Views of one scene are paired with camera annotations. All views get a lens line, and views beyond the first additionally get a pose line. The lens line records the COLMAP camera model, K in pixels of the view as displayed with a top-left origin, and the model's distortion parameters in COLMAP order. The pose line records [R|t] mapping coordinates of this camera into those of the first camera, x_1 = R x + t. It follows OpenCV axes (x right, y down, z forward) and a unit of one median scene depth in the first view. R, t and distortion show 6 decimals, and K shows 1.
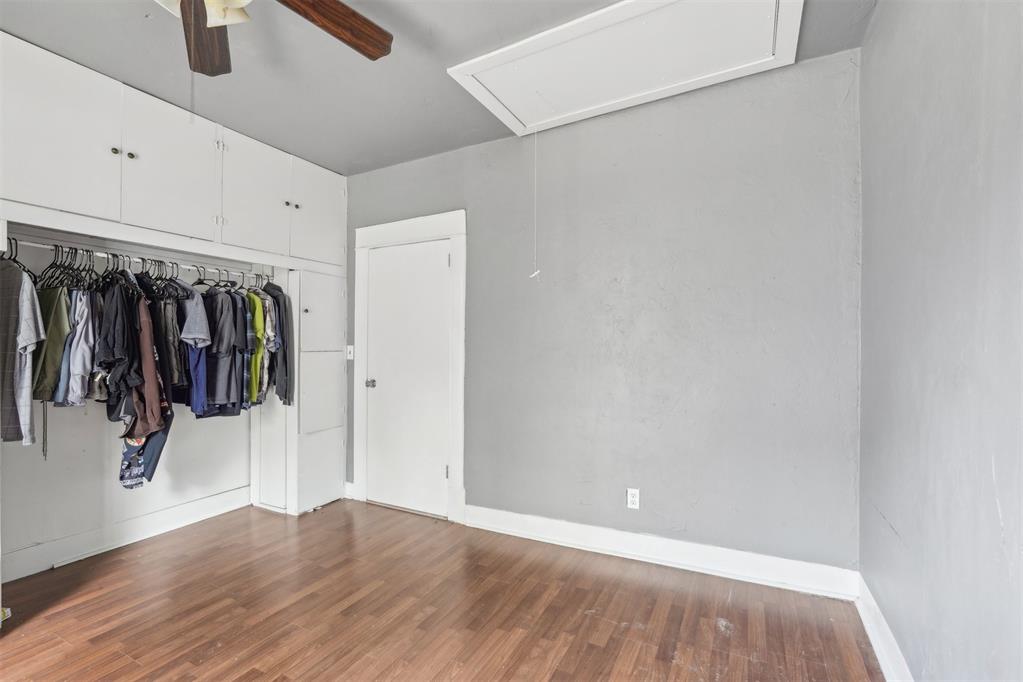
lens RADIAL K [[457.4, 0, 518.9], [0, 457.4, 349.8], [0, 0, 1]] dist [-0.026255, 0.011888]
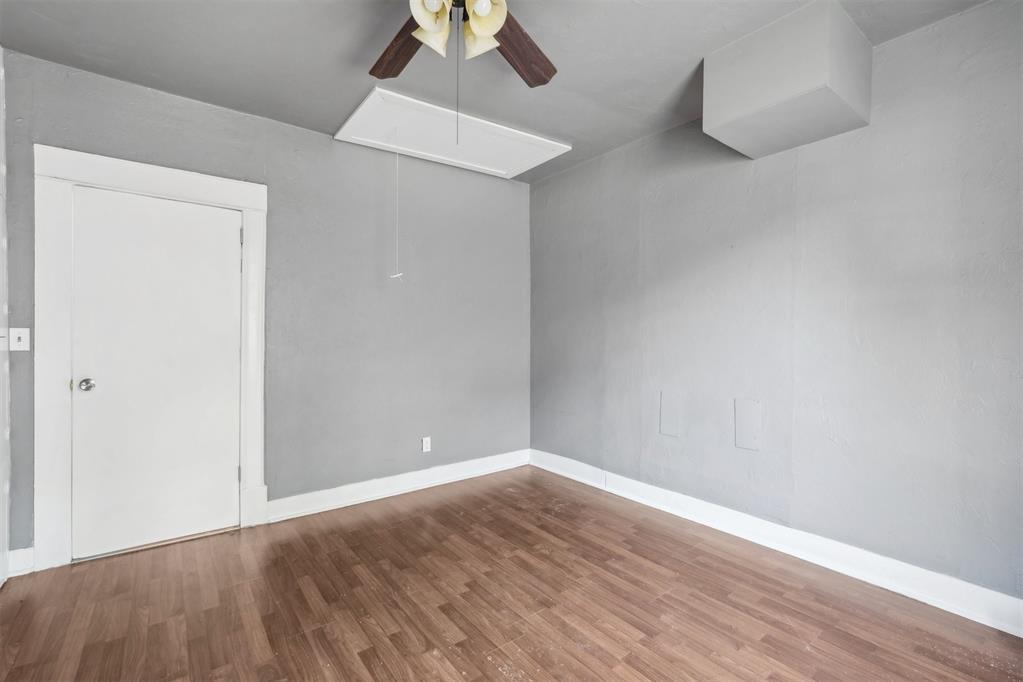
lens RADIAL K [[450.9, 0, 511.5], [0, 450.9, 341.0], [0, 0, 1]] dist [0.001480, 0.000120]
pose [[0.428981, 0.002004, 0.903311, -0.976553], [0.006225, 0.999967, -0.005175, 0.024971], [-0.903292, 0.007843, 0.428954, 0.200033]]
